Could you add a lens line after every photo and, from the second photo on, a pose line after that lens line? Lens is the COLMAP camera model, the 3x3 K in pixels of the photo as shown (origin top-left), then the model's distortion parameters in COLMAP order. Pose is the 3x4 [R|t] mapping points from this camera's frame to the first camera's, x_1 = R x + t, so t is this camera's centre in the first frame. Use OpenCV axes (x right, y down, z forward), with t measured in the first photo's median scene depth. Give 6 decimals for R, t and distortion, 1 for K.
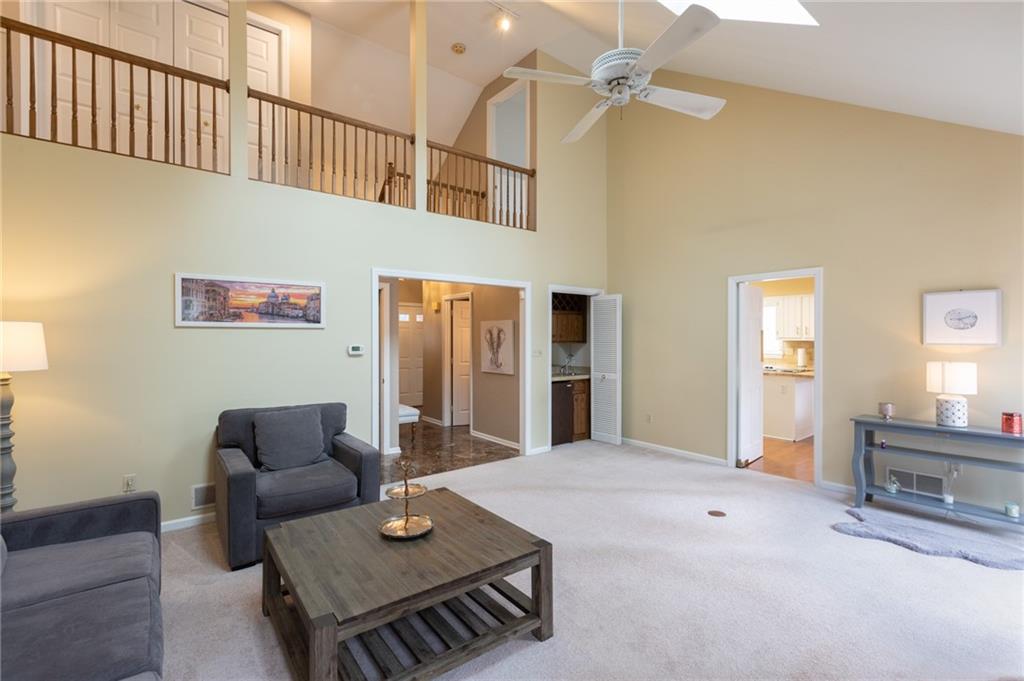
lens RADIAL K [[454.5, 0, 512.9], [0, 454.5, 342.4], [0, 0, 1]] dist [-0.002299, -0.000115]
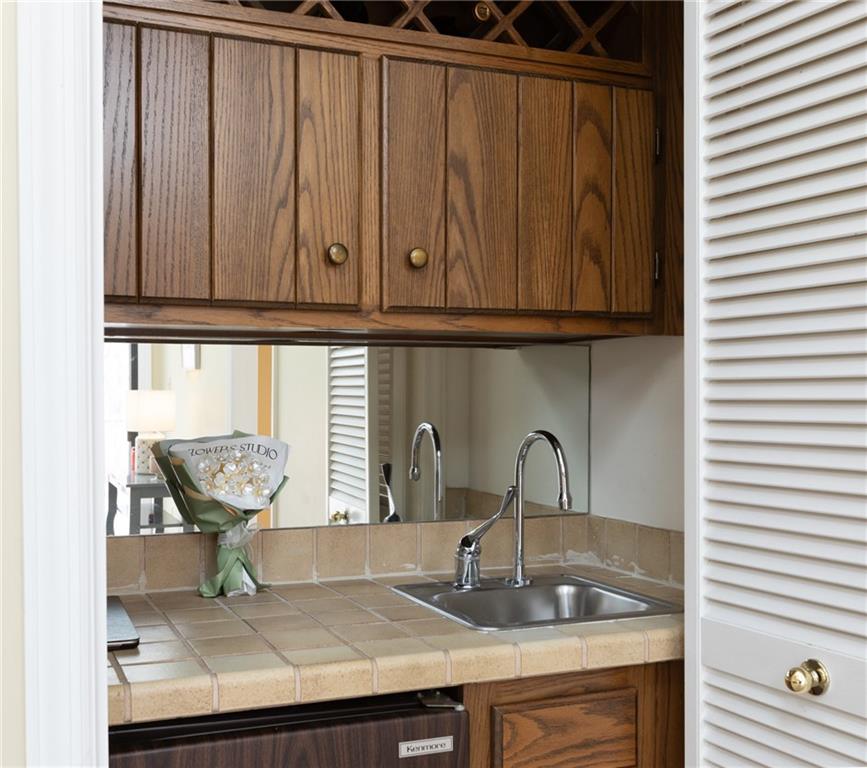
lens RADIAL K [[1075.2, 0, 404.7], [0, 1075.2, 406.9], [0, 0, 1]] dist [-0.007305, 0.000000]
pose [[0.965773, 0.012822, -0.259072, 0.206067], [-0.009860, 0.999870, 0.012732, 0.021619], [0.259202, -0.009742, 0.965774, 0.899726]]
